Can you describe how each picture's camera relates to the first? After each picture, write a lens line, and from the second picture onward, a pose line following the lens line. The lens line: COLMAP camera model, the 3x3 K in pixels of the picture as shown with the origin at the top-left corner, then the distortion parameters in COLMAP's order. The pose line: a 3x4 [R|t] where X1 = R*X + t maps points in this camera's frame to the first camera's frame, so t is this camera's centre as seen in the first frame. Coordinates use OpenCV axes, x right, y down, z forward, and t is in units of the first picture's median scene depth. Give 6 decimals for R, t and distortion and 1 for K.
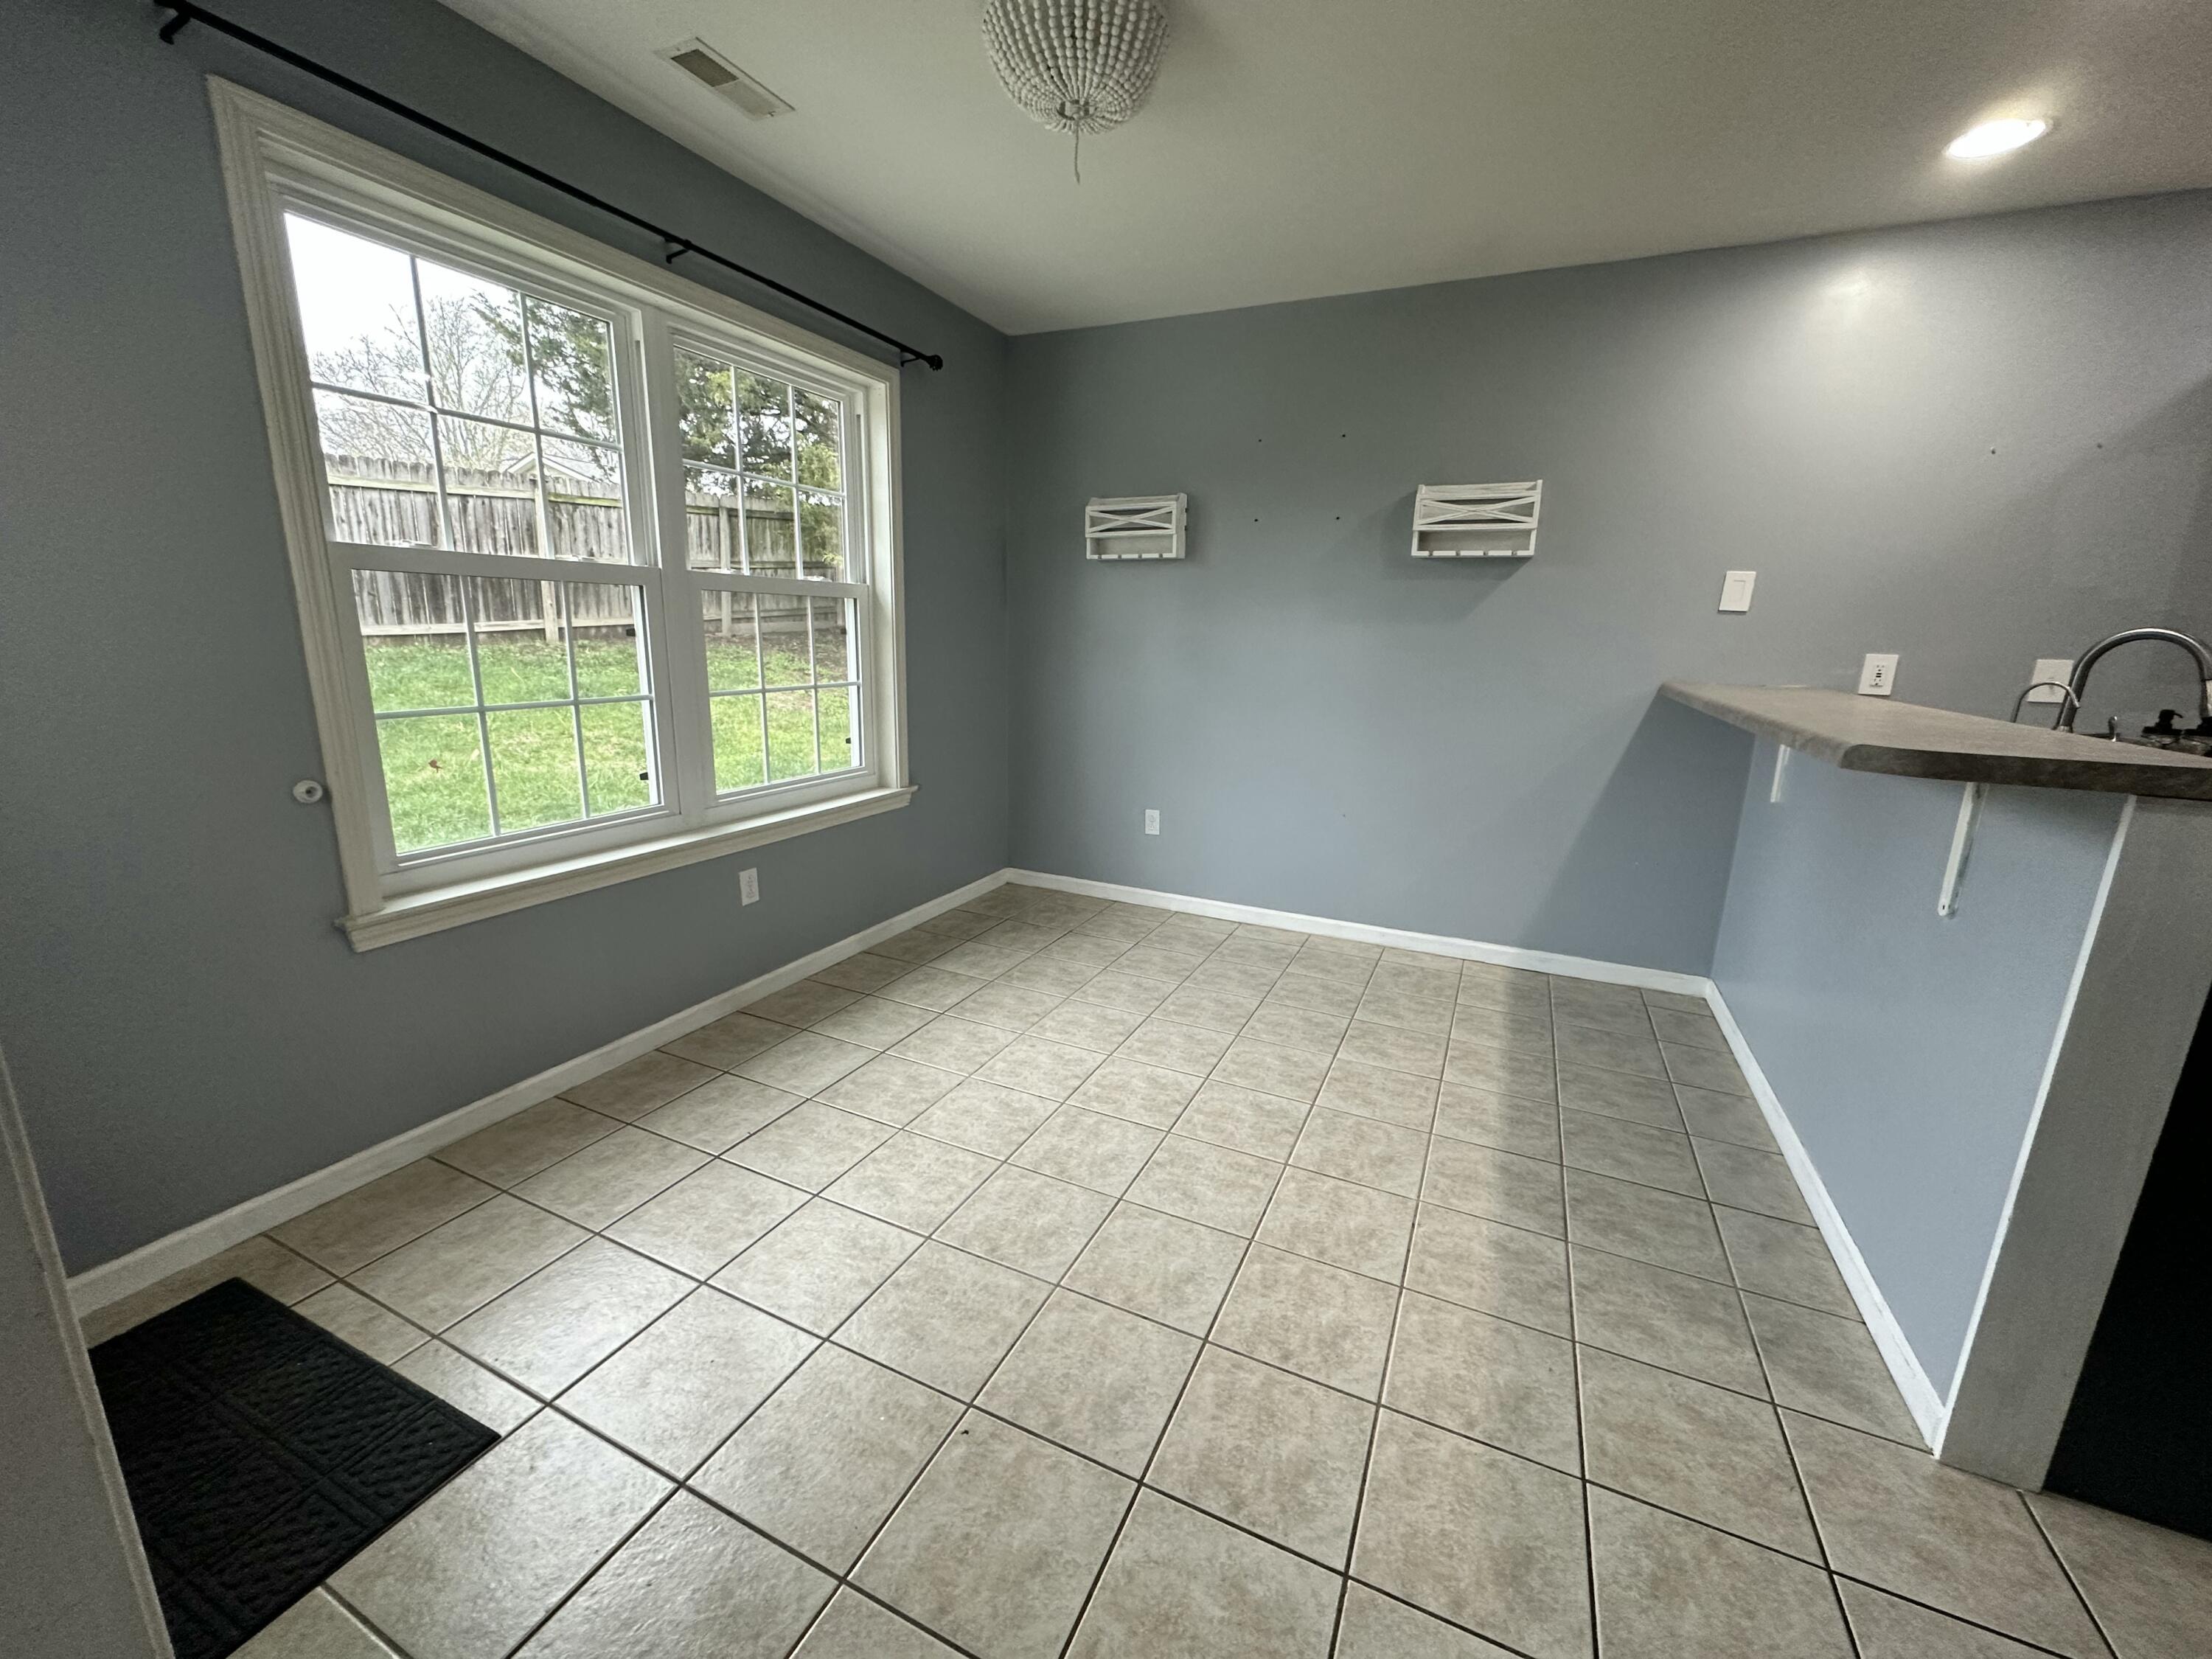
lens RADIAL K [[880.1, 0, 1106.0], [0, 880.1, 829.5], [0, 0, 1]] dist [-0.003201, 0.000209]
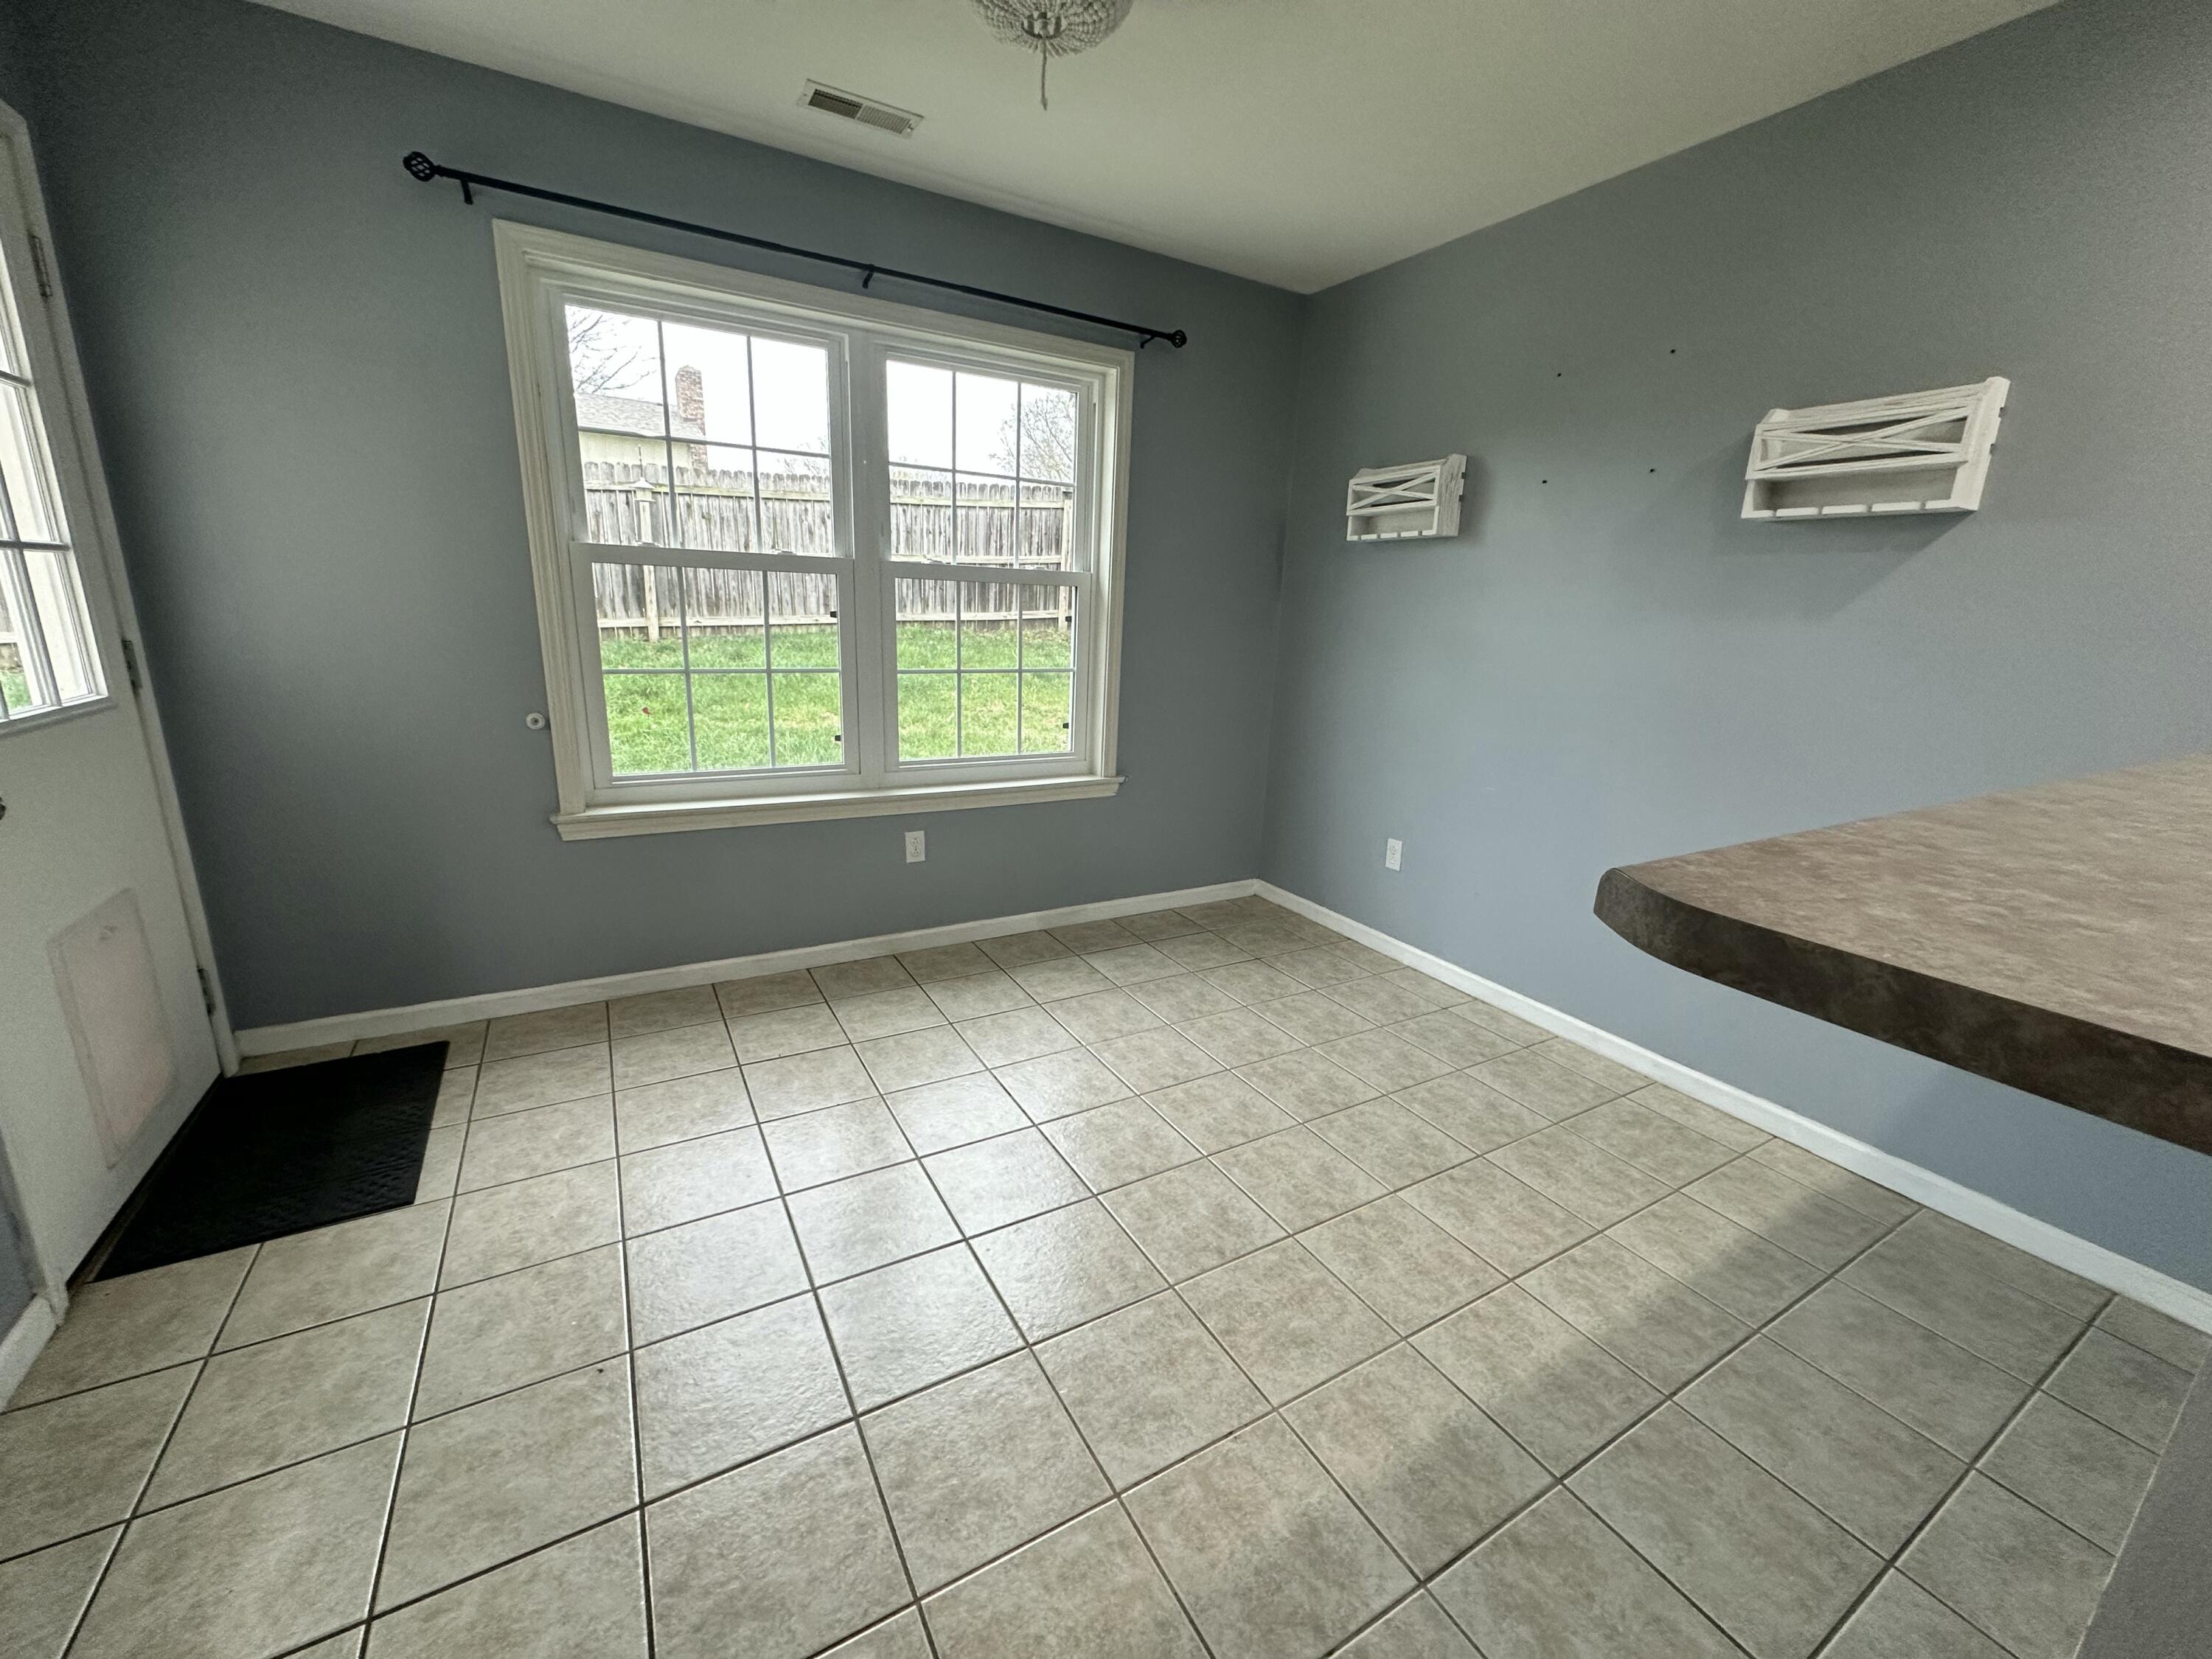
lens RADIAL K [[880.1, 0, 1106.0], [0, 880.1, 829.5], [0, 0, 1]] dist [-0.003201, 0.000209]
pose [[0.819664, 0.147931, -0.553414, 0.368187], [-0.145788, 0.988141, 0.048210, -0.041234], [0.553983, 0.041165, 0.831510, 0.195375]]
